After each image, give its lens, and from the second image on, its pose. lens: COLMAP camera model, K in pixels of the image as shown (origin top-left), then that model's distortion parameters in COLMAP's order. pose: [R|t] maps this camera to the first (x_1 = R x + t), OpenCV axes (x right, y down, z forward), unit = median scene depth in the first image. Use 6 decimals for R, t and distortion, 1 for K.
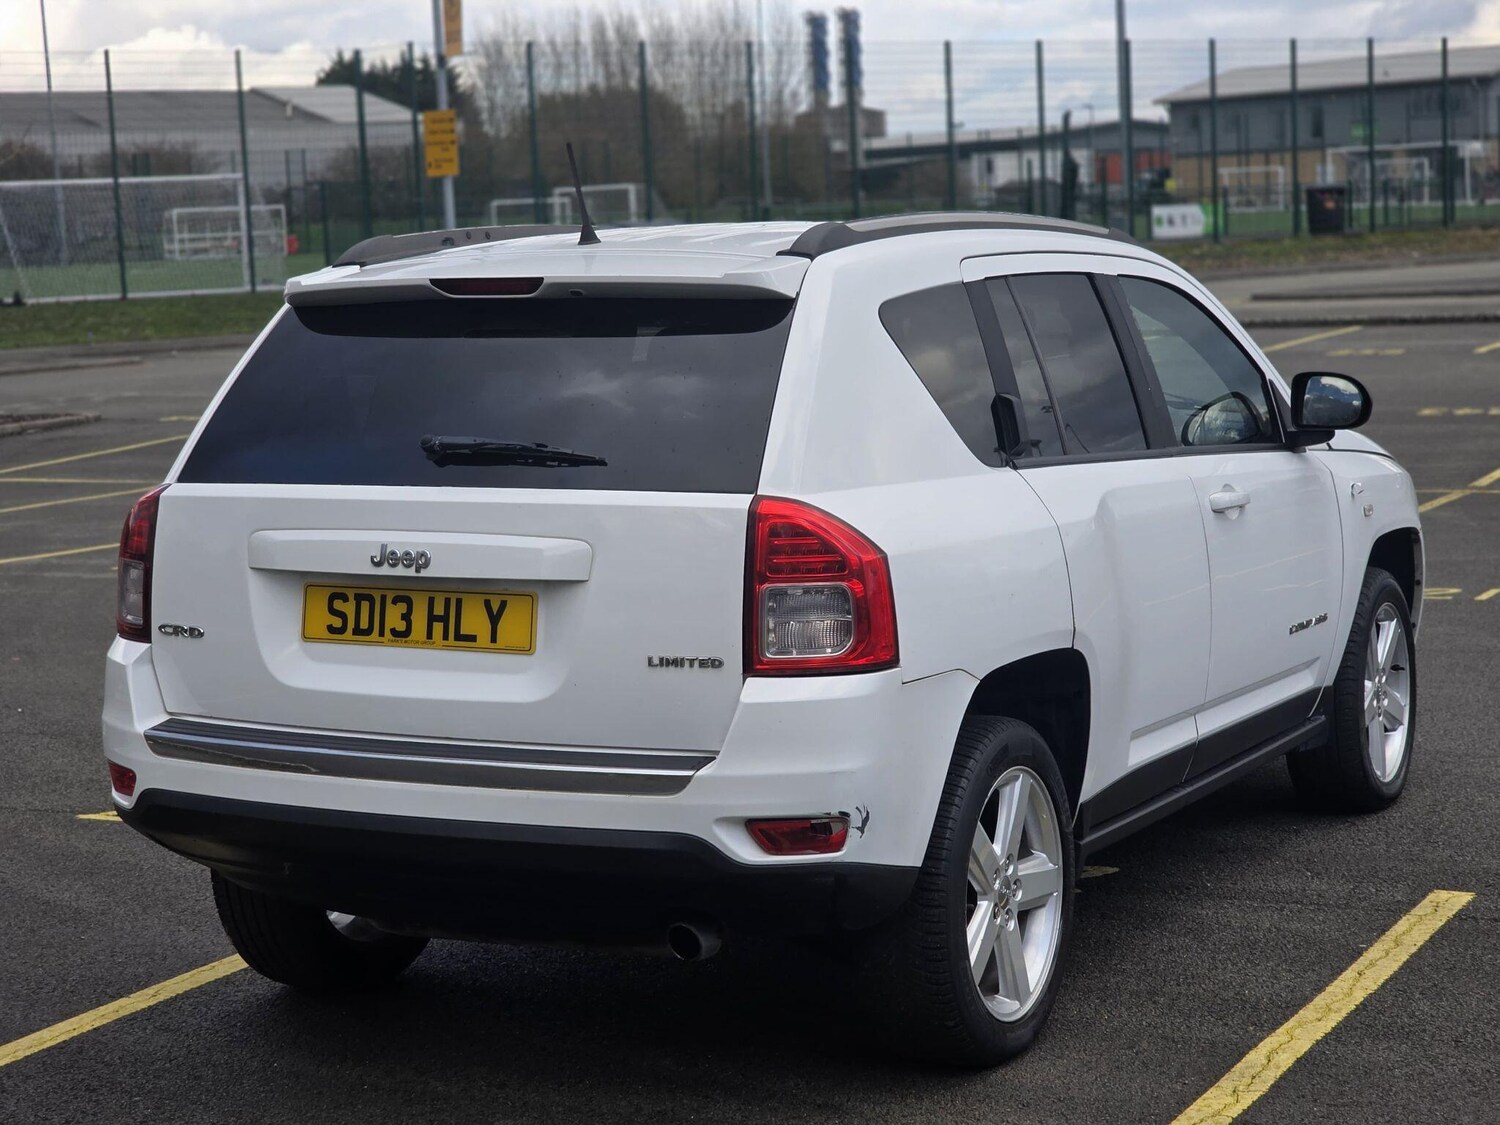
lens RADIAL K [[3084.1, 0, 789.4], [0, 3084.1, 553.8], [0, 0, 1]] dist [0.001107, 0.000000]
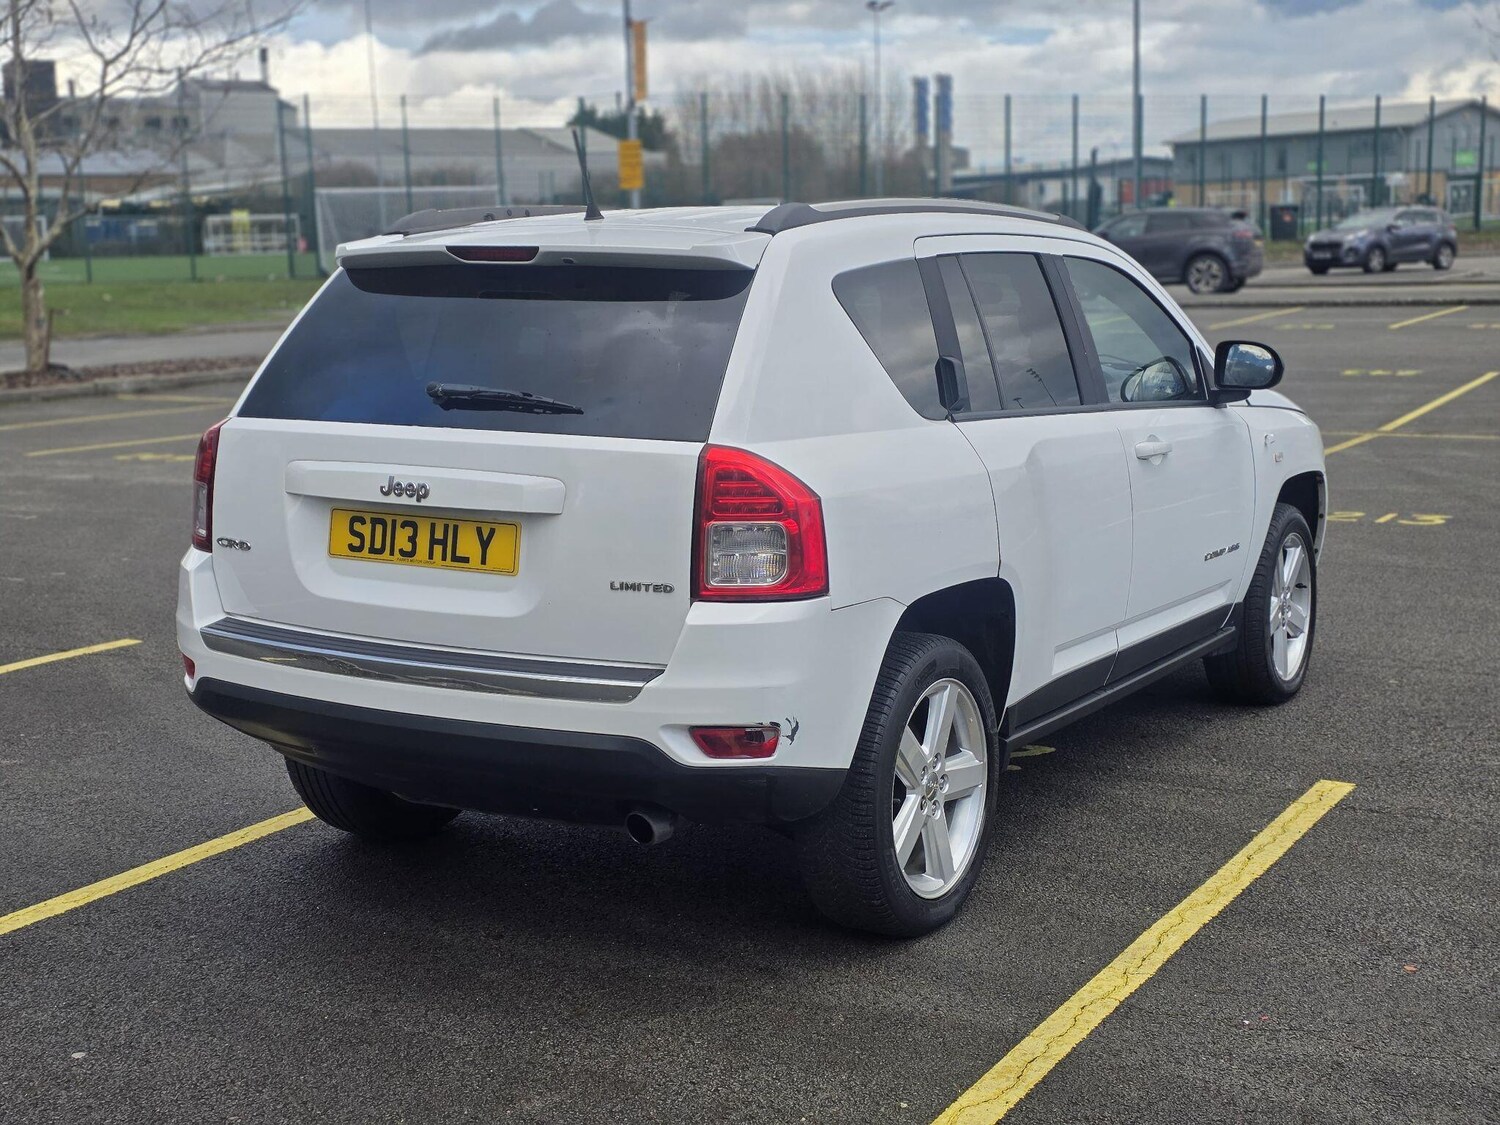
lens RADIAL K [[2143.8, 0, 720.5], [0, 2143.8, 558.4], [0, 0, 1]] dist [0.070940, 0.000000]
pose [[0.996449, 0.026405, -0.079952, 0.051843], [-0.022753, 0.998670, 0.046256, -0.011459], [0.081067, -0.044273, 0.995725, 0.190178]]
